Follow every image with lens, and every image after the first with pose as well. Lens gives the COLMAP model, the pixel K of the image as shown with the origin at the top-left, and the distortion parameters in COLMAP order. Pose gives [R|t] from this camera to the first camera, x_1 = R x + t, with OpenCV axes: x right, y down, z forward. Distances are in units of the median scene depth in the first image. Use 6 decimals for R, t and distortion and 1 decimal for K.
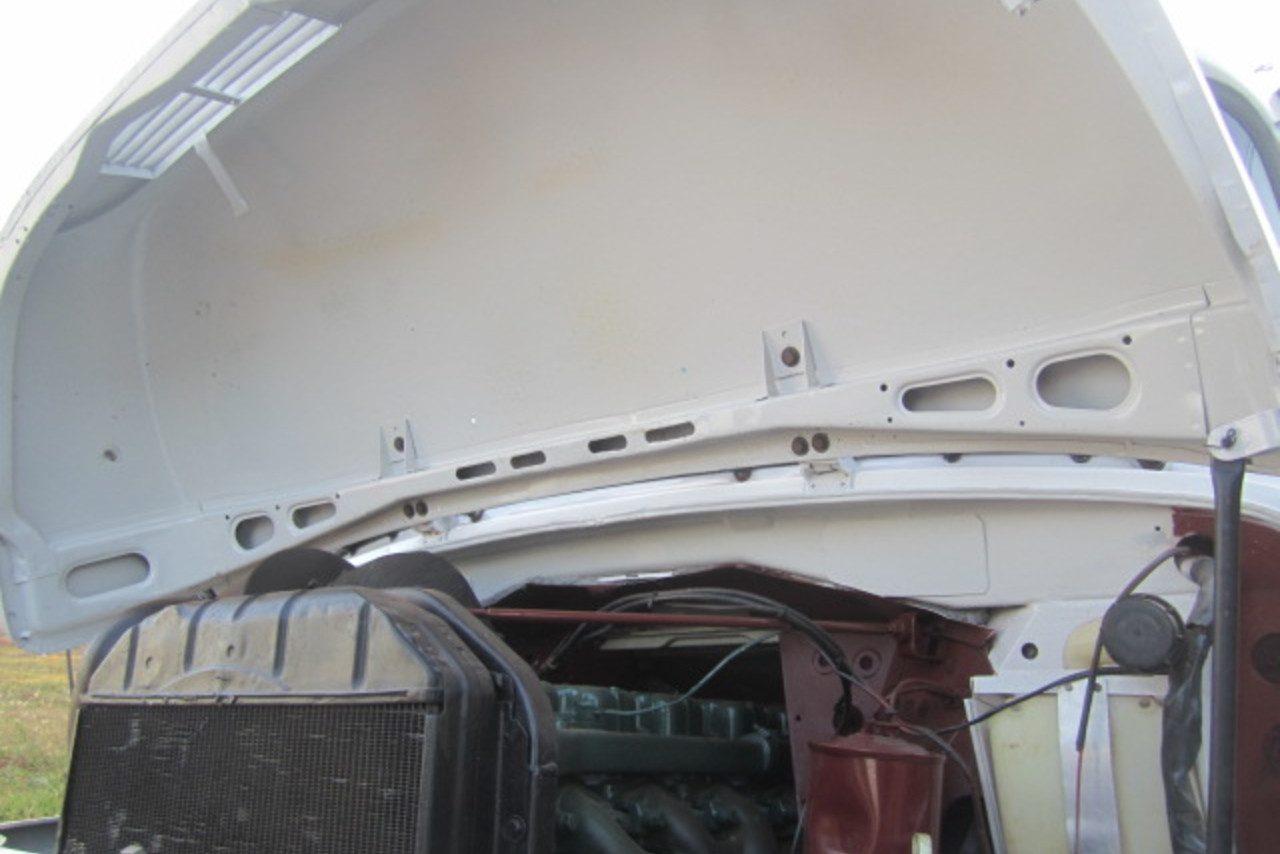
lens RADIAL K [[1061.4, 0, 640.4], [0, 1061.4, 420.1], [0, 0, 1]] dist [-0.071159, 0.052467]
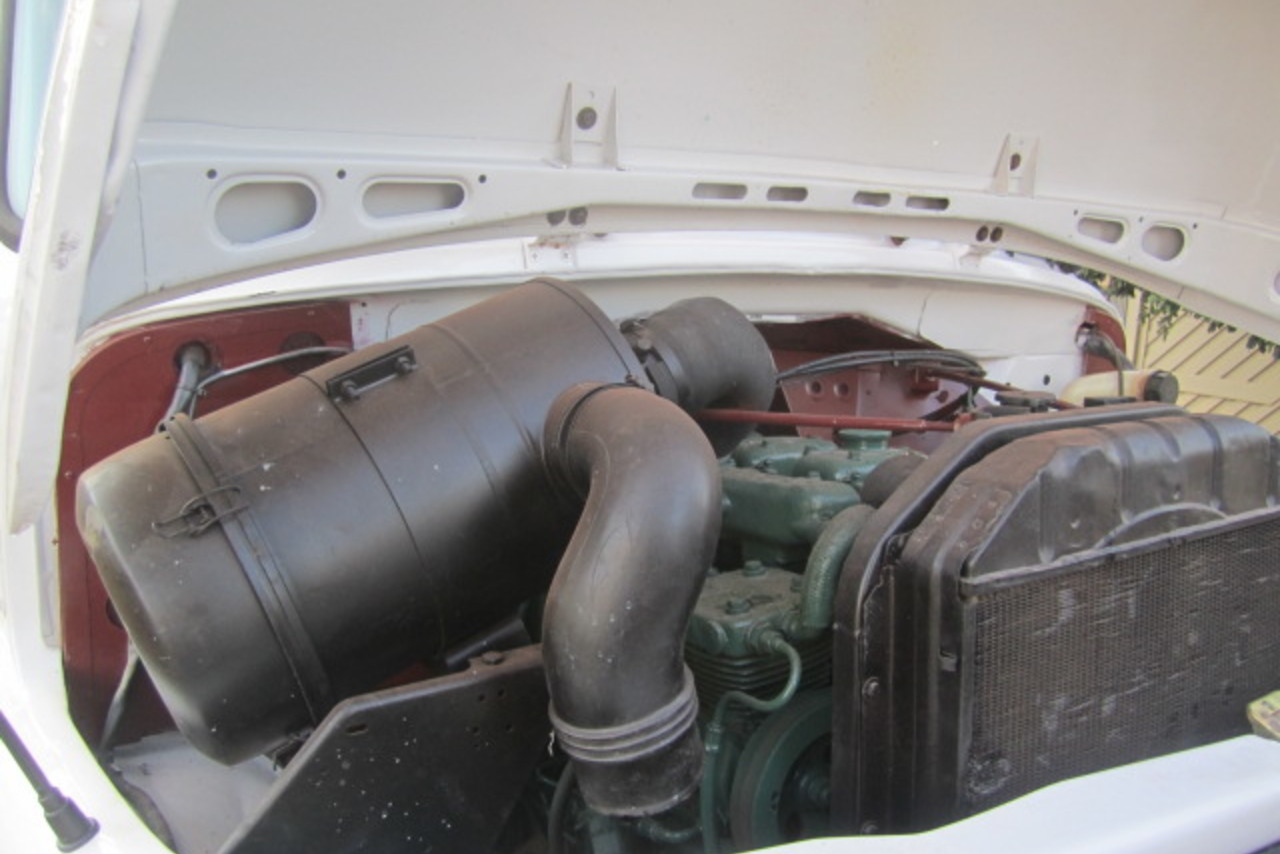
lens RADIAL K [[1061.4, 0, 640.4], [0, 1061.4, 420.1], [0, 0, 1]] dist [-0.071159, 0.052467]
pose [[0.339773, -0.121516, 0.932624, -1.130744], [-0.255702, 0.942331, 0.215938, 0.066033], [-0.905080, -0.311844, 0.289107, 0.945219]]
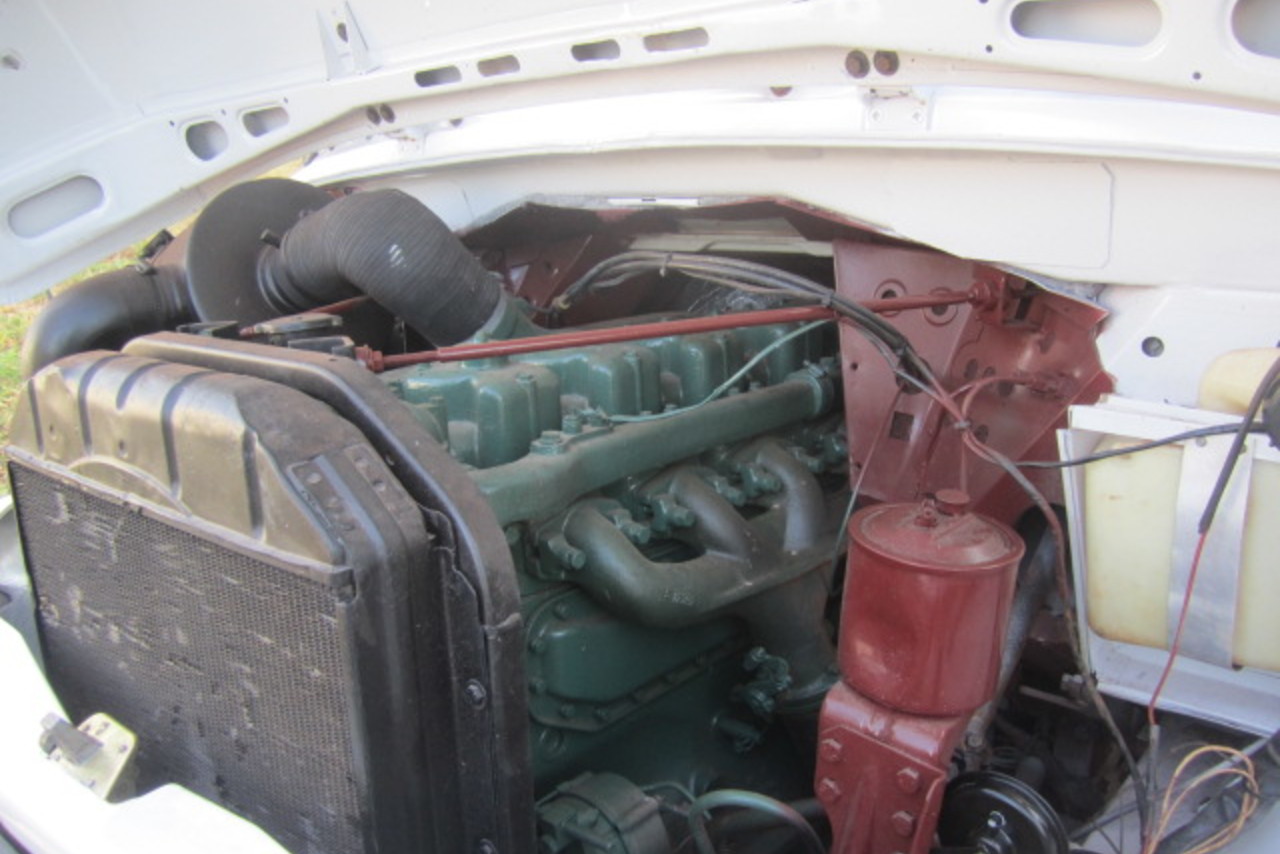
lens RADIAL K [[1061.4, 0, 640.4], [0, 1061.4, 420.1], [0, 0, 1]] dist [-0.071159, 0.052467]
pose [[0.994945, -0.038924, -0.092570, 0.063564], [0.080699, 0.858541, 0.506355, -0.137713], [0.059766, -0.511266, 0.857342, 0.276552]]
